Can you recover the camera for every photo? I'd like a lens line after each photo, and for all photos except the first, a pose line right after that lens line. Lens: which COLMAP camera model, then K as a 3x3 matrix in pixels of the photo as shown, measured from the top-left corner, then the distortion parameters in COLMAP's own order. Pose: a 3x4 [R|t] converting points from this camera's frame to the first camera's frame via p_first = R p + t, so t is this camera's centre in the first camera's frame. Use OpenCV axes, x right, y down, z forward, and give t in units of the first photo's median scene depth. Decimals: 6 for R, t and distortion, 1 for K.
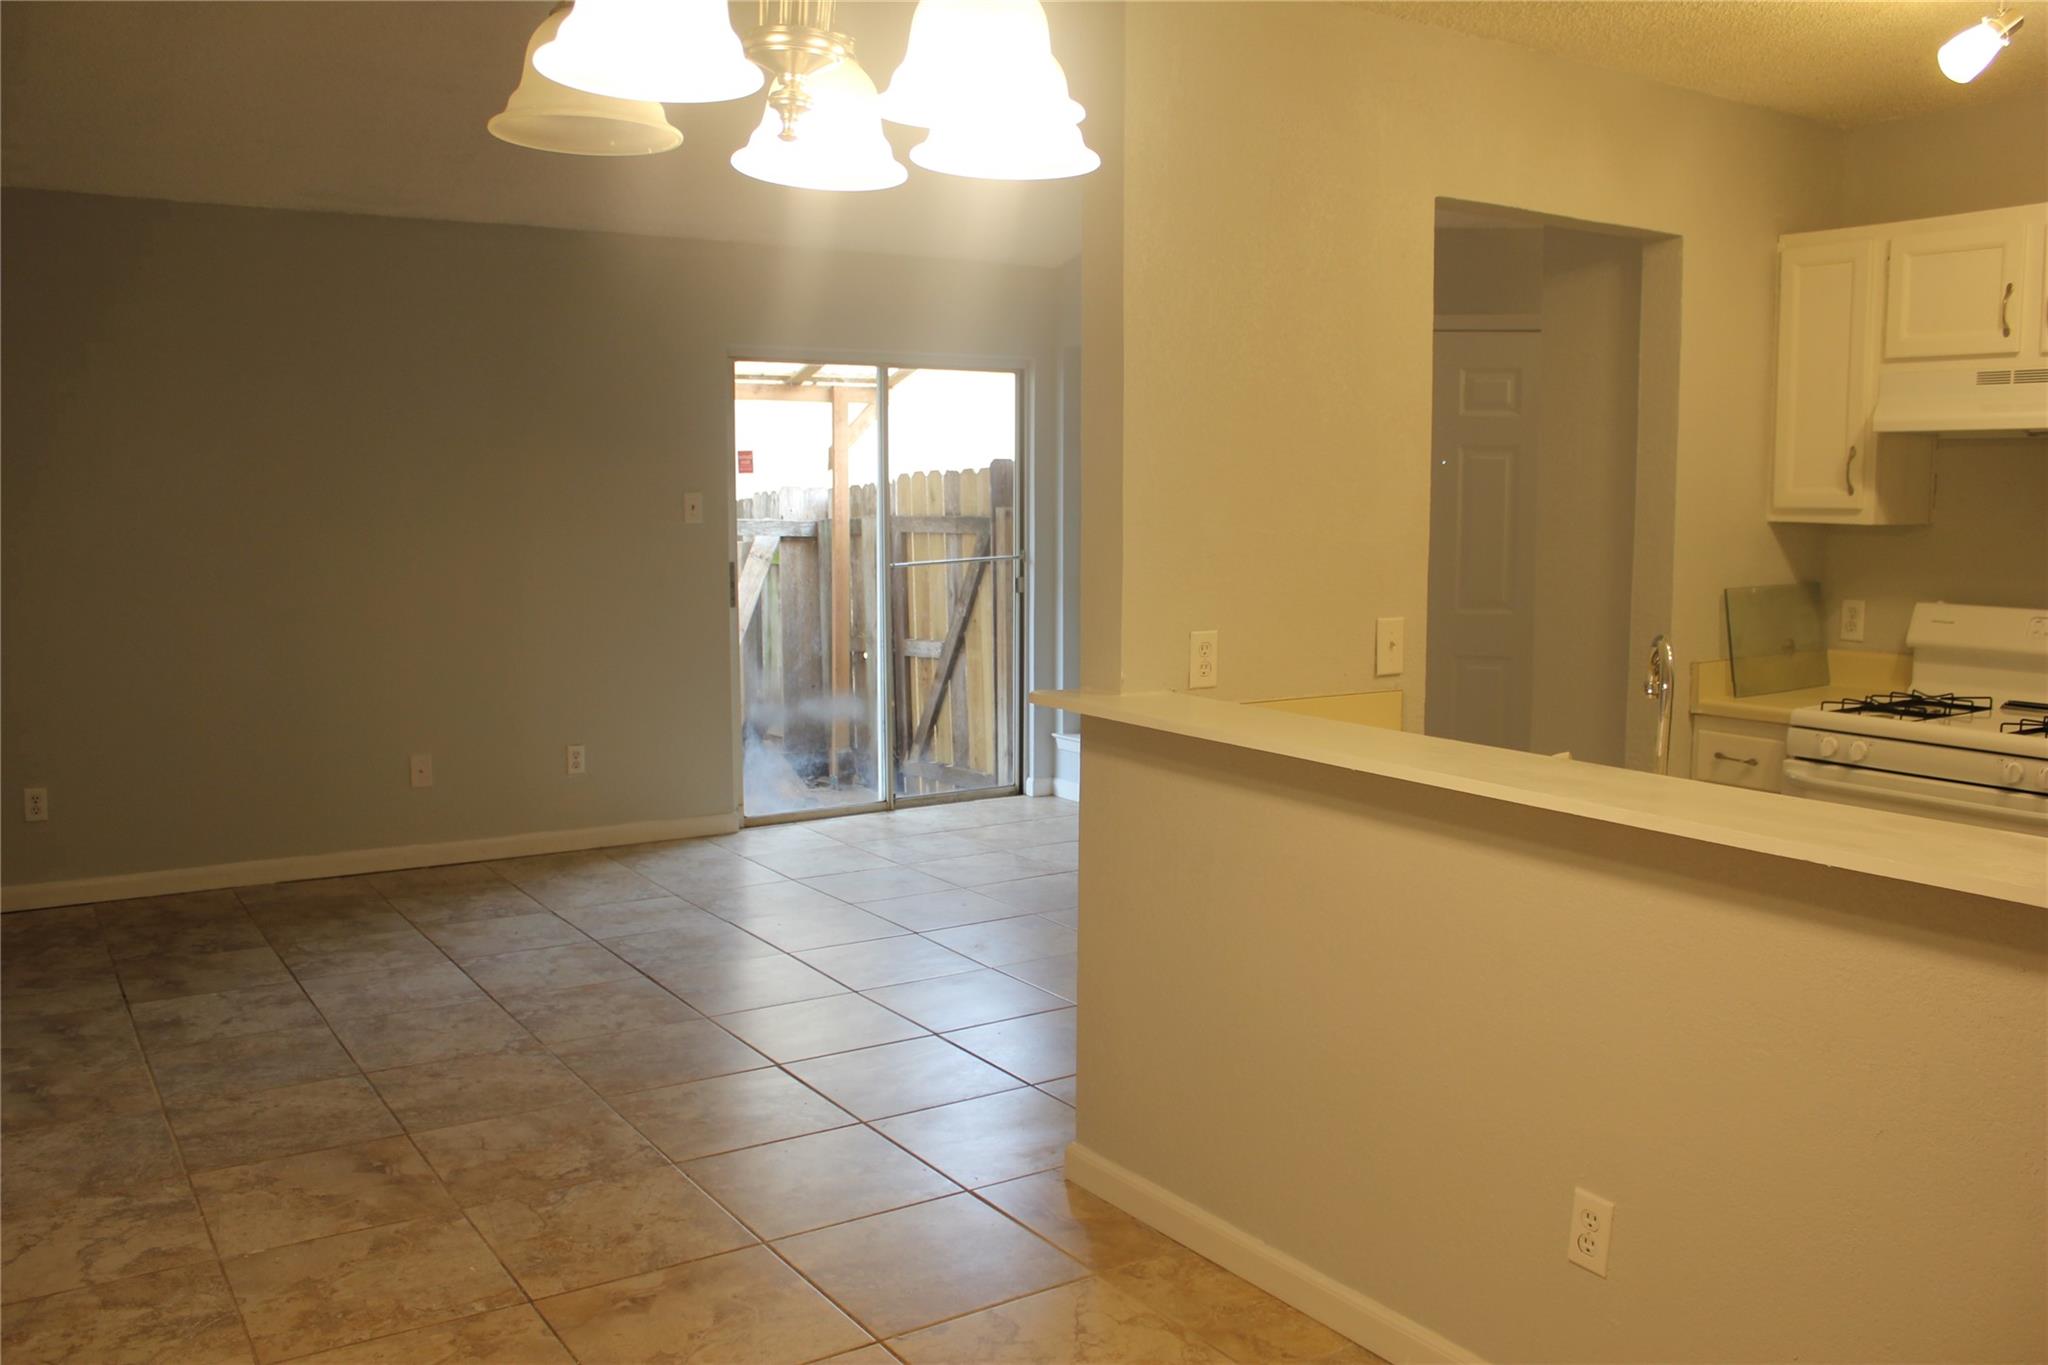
lens RADIAL K [[1696.5, 0, 1028.2], [0, 1696.5, 670.8], [0, 0, 1]] dist [-0.145181, 0.114318]
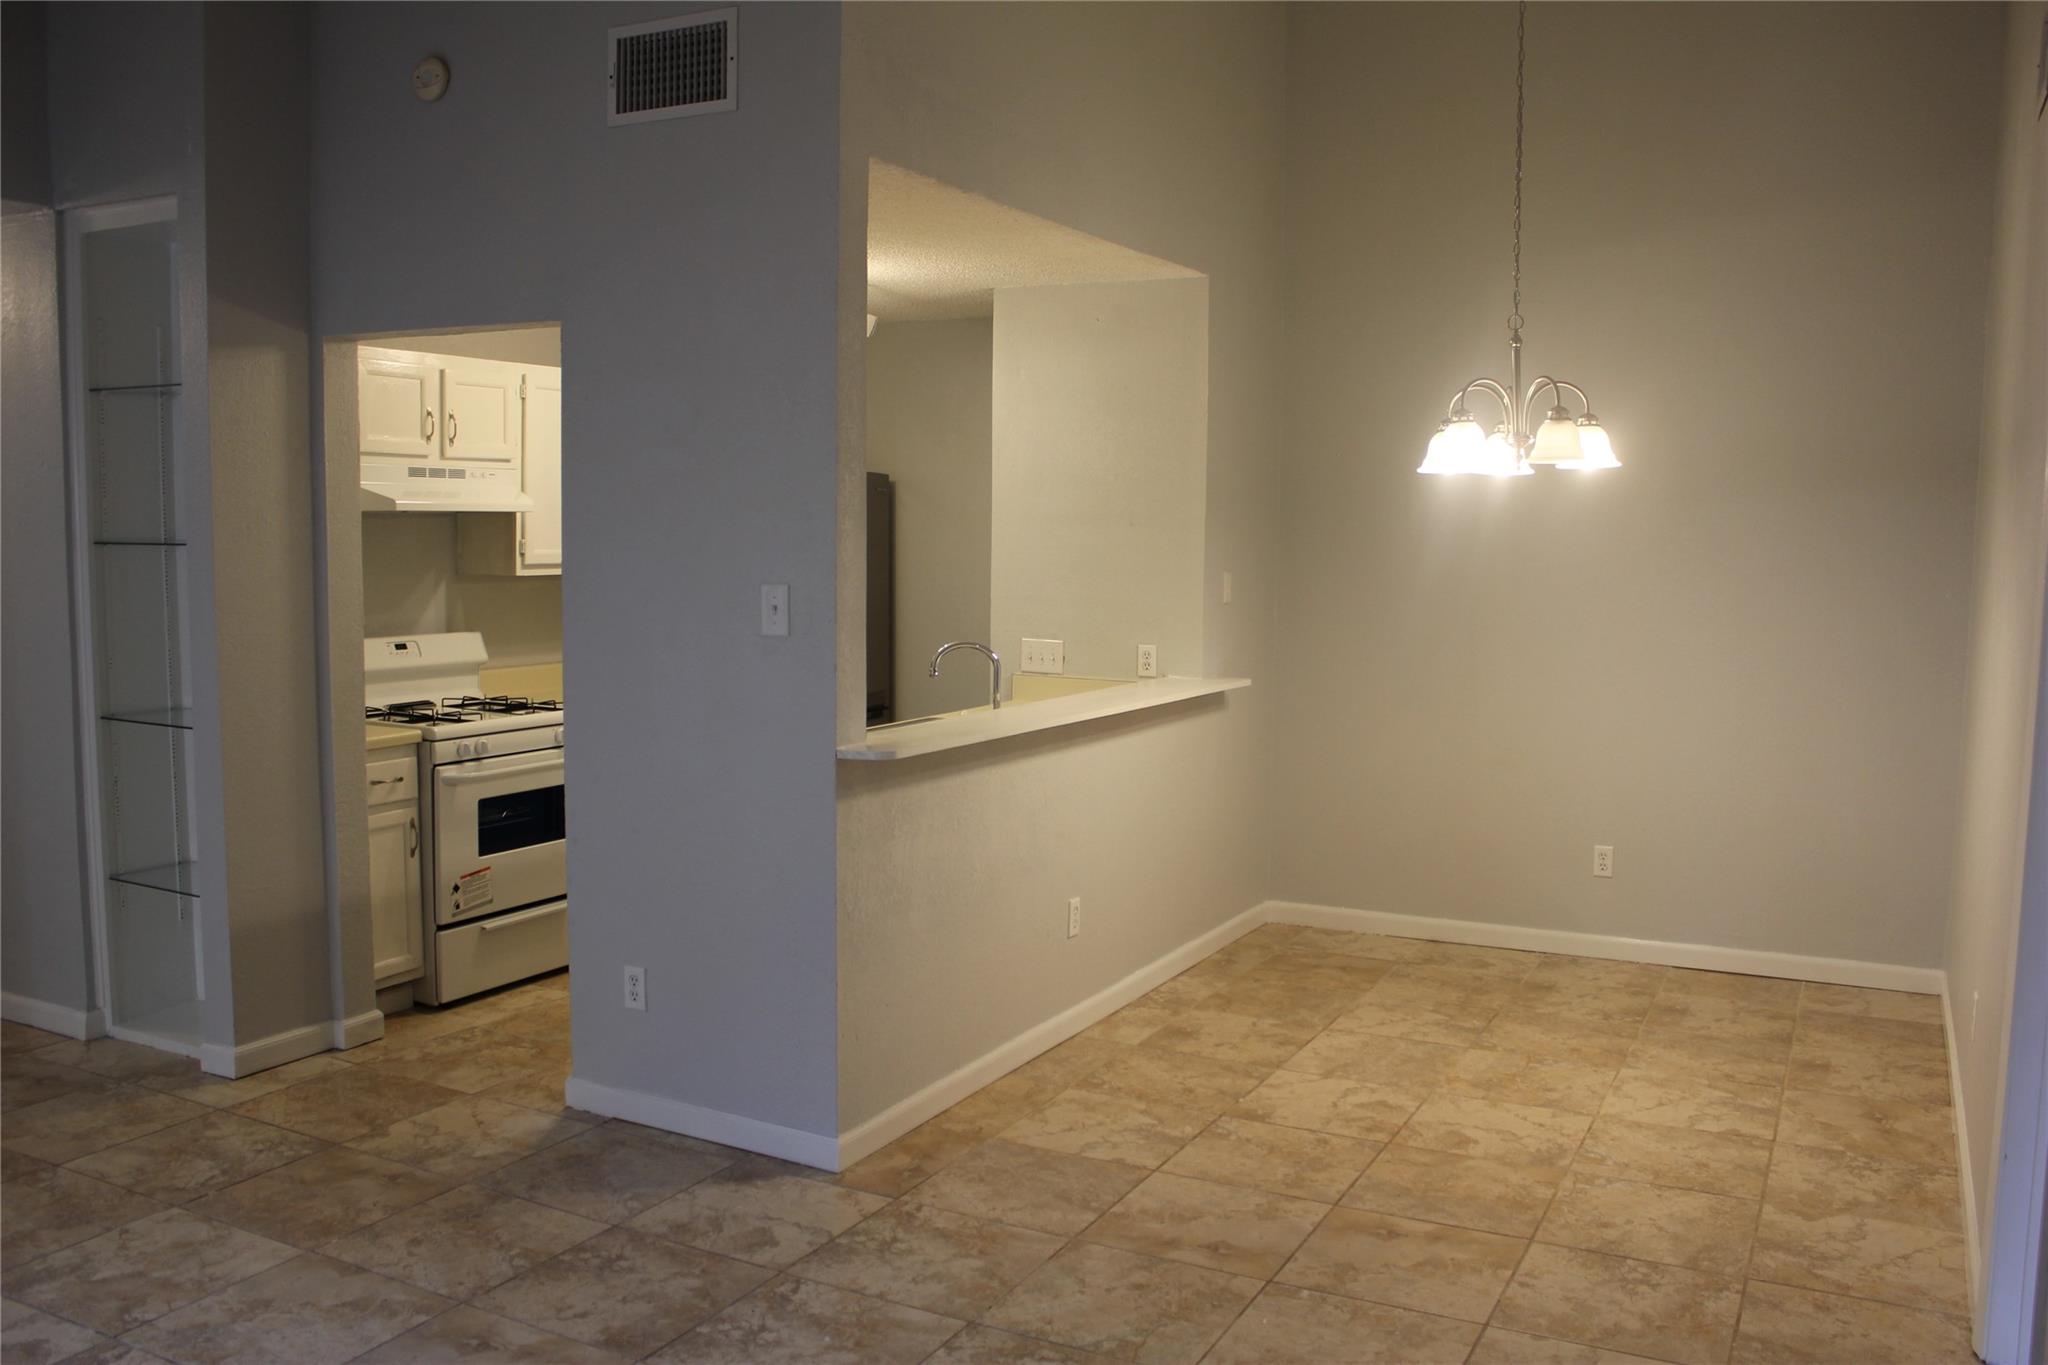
lens RADIAL K [[1696.5, 0, 1032.5], [0, 1696.5, 676.4], [0, 0, 1]] dist [-0.145181, 0.114318]
pose [[-0.485306, -0.088271, 0.869877, -0.845318], [0.075494, 0.986945, 0.142269, -0.157789], [-0.871079, 0.134715, -0.472306, 1.147213]]
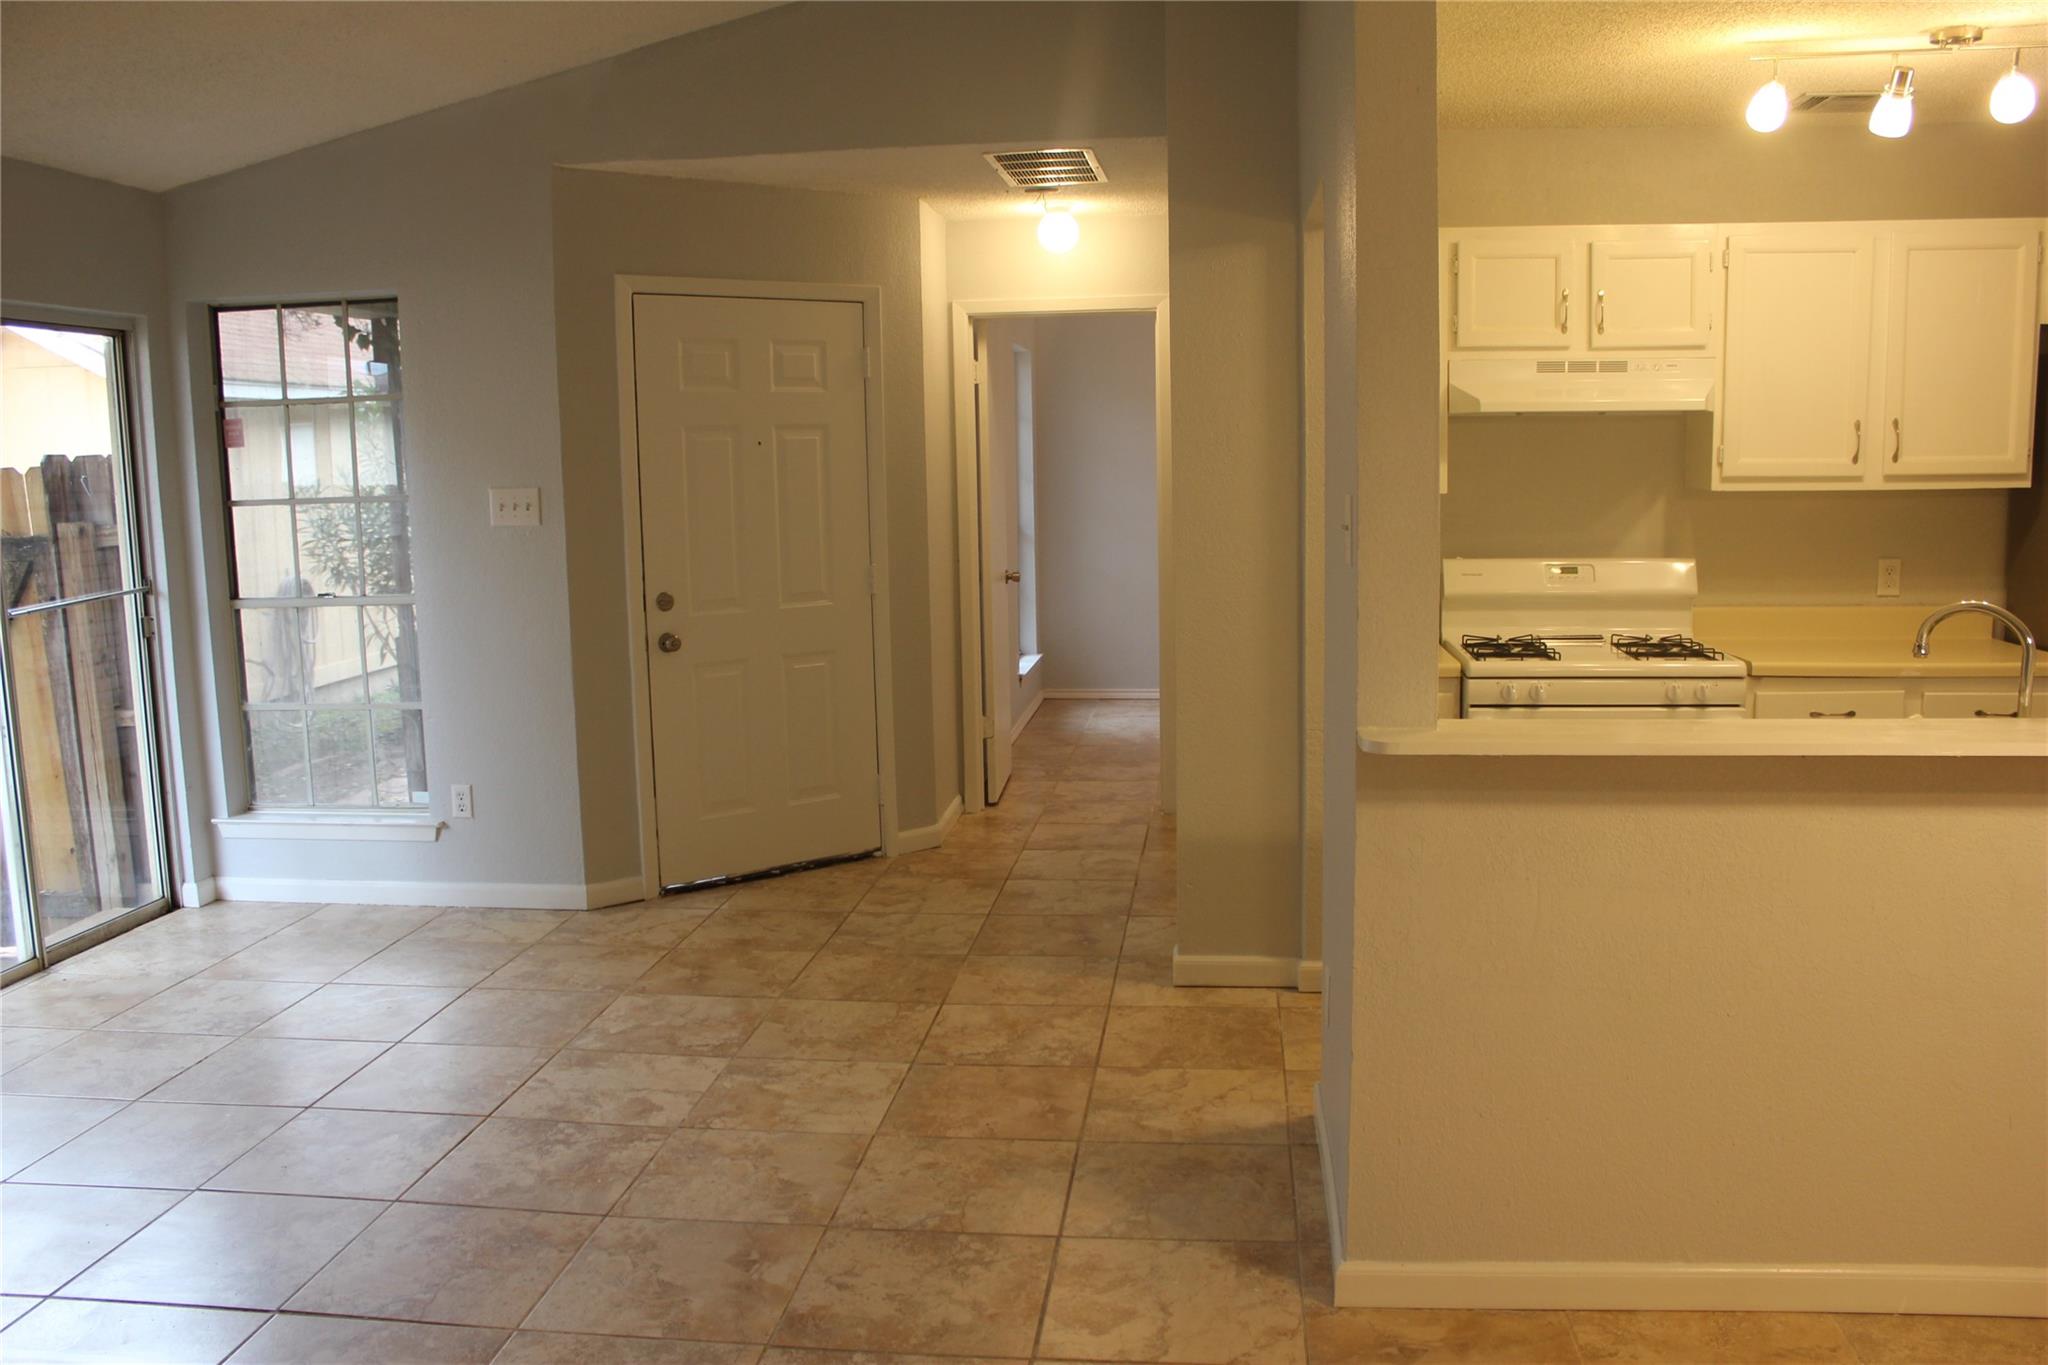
lens RADIAL K [[1696.5, 0, 1042.0], [0, 1696.5, 683.3], [0, 0, 1]] dist [-0.145181, 0.114318]
pose [[0.639920, -0.118739, 0.759212, -0.555451], [0.101497, 0.992394, 0.069658, -0.067765], [-0.761709, 0.032482, 0.647105, 0.465766]]
